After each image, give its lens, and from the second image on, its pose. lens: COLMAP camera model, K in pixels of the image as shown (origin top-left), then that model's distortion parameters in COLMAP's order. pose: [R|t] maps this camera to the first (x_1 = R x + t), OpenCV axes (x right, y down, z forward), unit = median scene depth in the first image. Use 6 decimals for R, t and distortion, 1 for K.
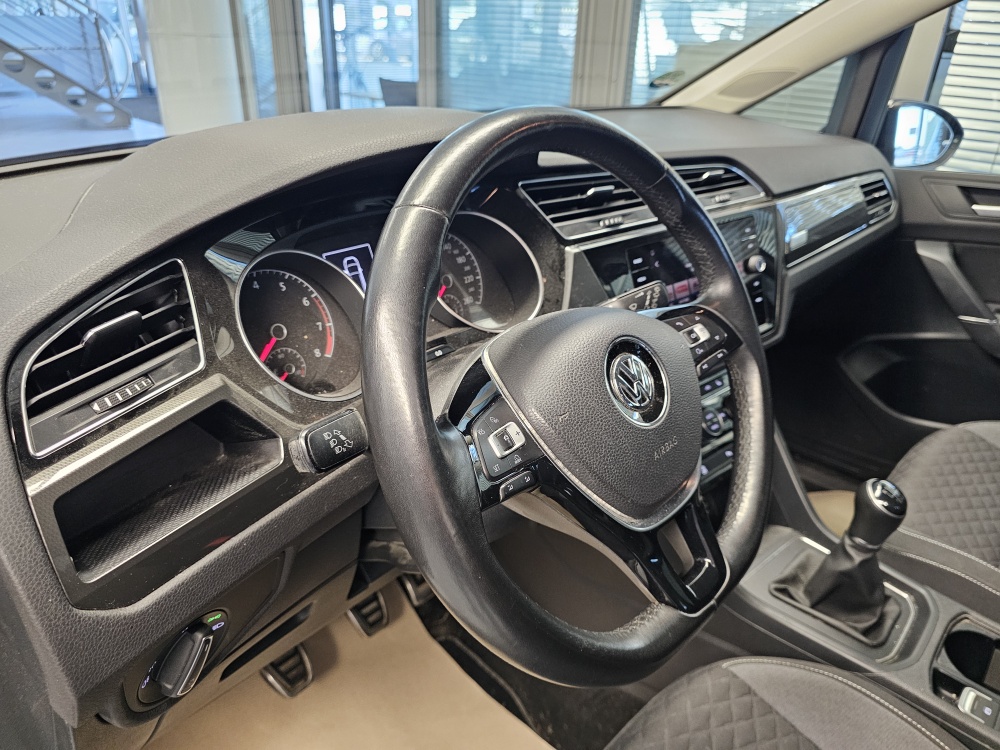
lens RADIAL K [[688.6, 0, 507.4], [0, 688.6, 386.7], [0, 0, 1]] dist [0.035399, -0.046924]
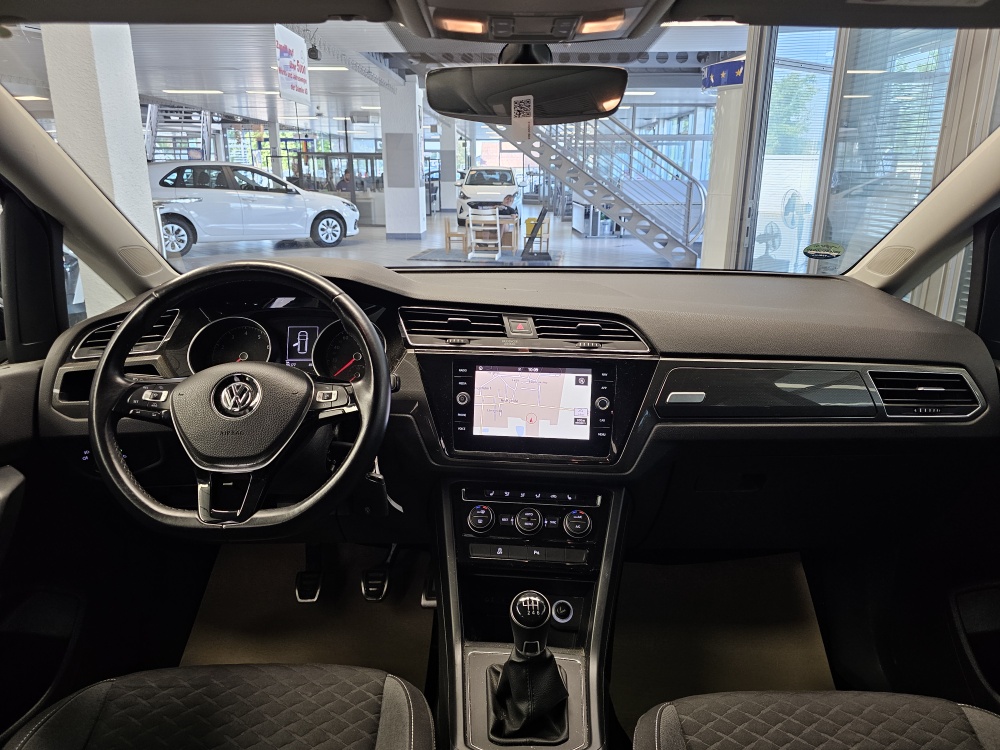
lens RADIAL K [[688.6, 0, 505.9], [0, 688.6, 350.0], [0, 0, 1]] dist [0.035399, -0.046924]
pose [[0.669673, 0.152710, -0.726786, 1.228165], [-0.322659, 0.941268, -0.099527, -0.105355], [0.668902, 0.301154, 0.679615, 0.084920]]
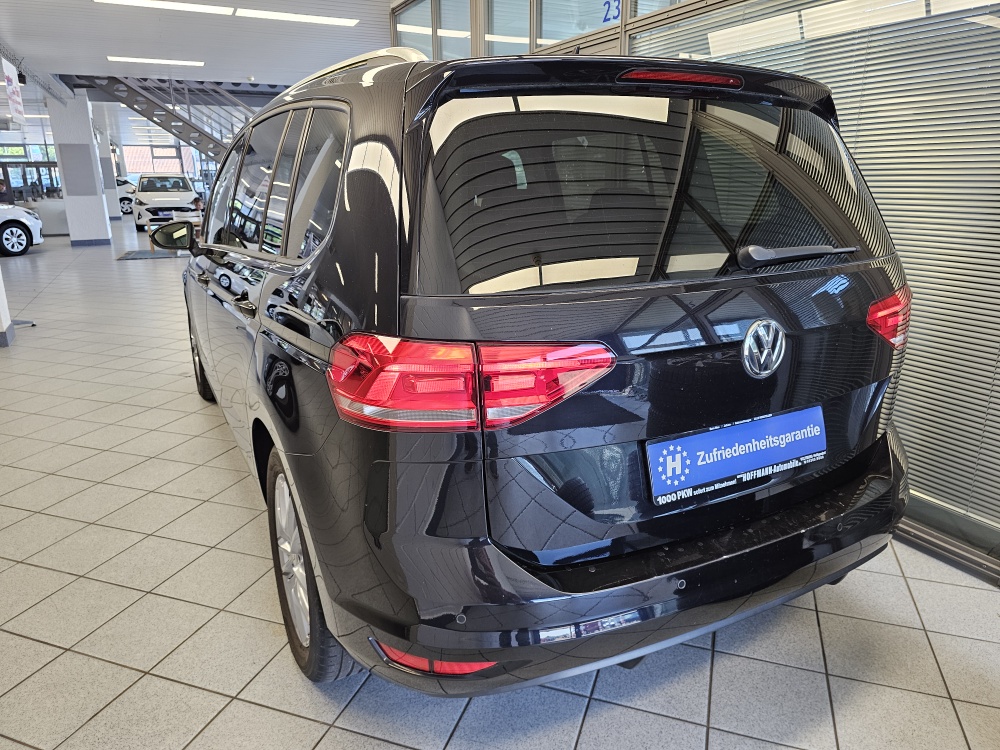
lens RADIAL K [[688.6, 0, 507.7], [0, 688.6, 359.2], [0, 0, 1]] dist [0.035399, -0.046924]
pose [[0.939417, 0.046800, -0.339566, 2.854415], [-0.120484, 0.972506, -0.199288, 1.450567], [0.320903, 0.228127, 0.919228, -2.939482]]
